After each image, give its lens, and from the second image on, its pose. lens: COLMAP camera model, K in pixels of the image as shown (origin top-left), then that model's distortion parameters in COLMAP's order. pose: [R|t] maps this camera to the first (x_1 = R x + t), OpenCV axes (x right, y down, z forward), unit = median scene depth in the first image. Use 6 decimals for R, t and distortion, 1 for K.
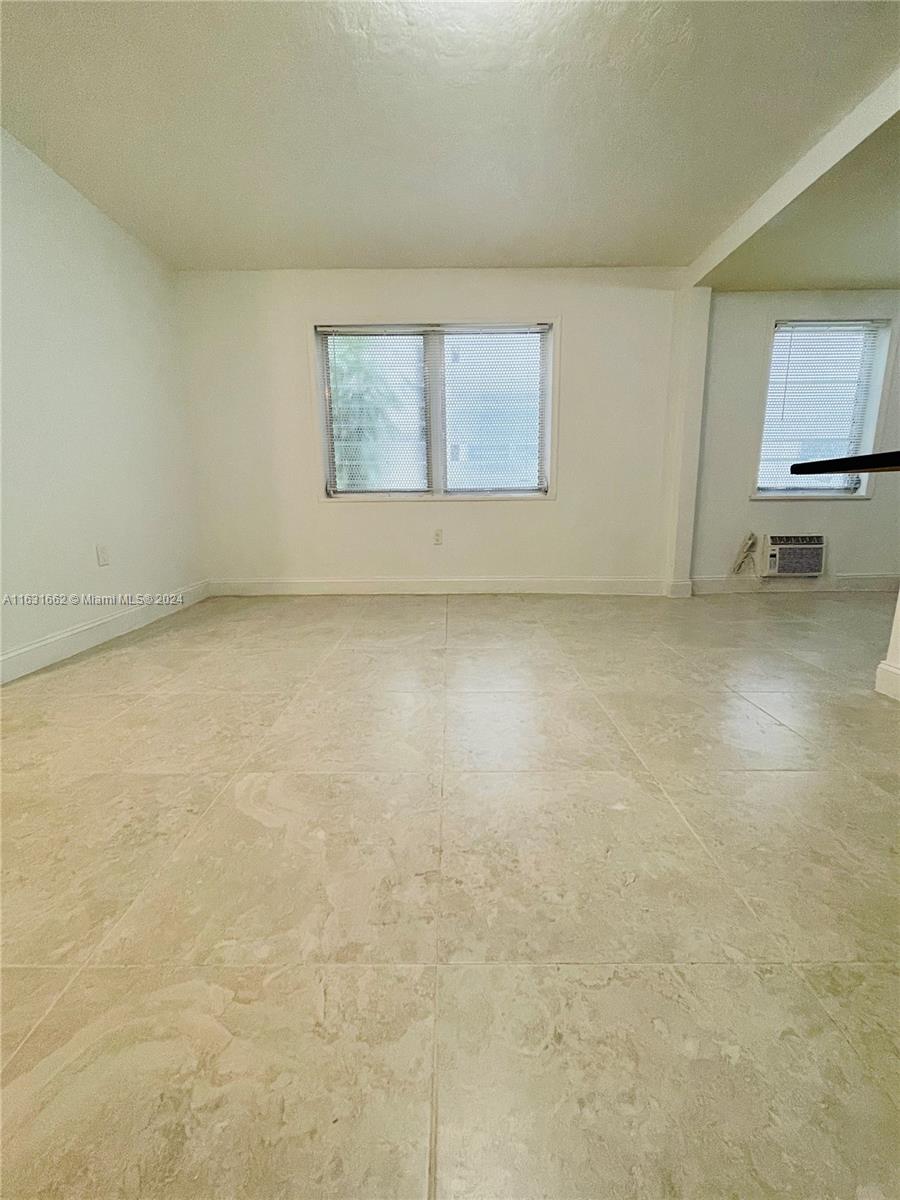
lens RADIAL K [[485.2, 0, 450.7], [0, 485.2, 599.2], [0, 0, 1]] dist [-0.000491, 0.000565]
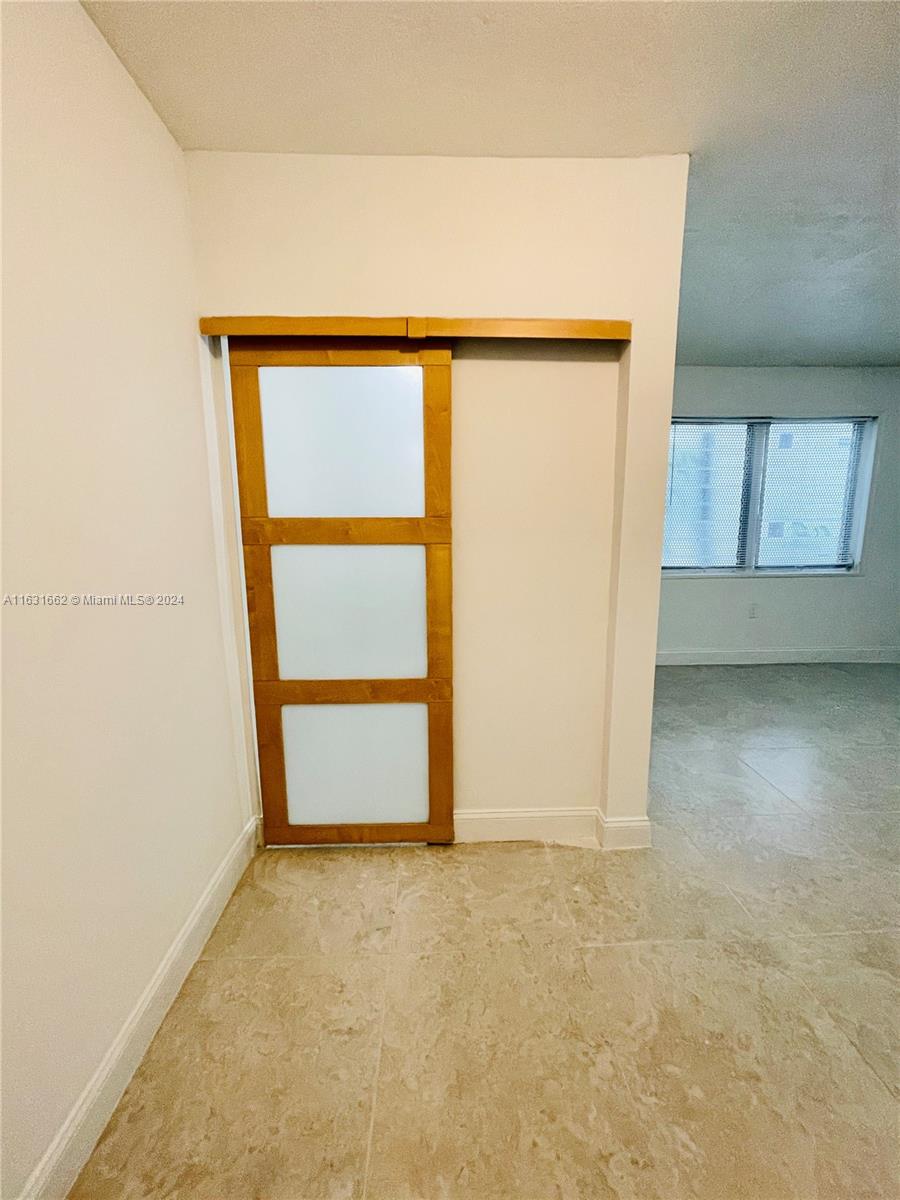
lens RADIAL K [[485.2, 0, 450.0], [0, 485.2, 598.0], [0, 0, 1]] dist [-0.000491, 0.000565]
pose [[0.999691, -0.003897, 0.024538, -0.743032], [0.004706, 0.999445, -0.032984, -0.132524], [-0.024395, 0.033090, 0.999155, -0.035962]]
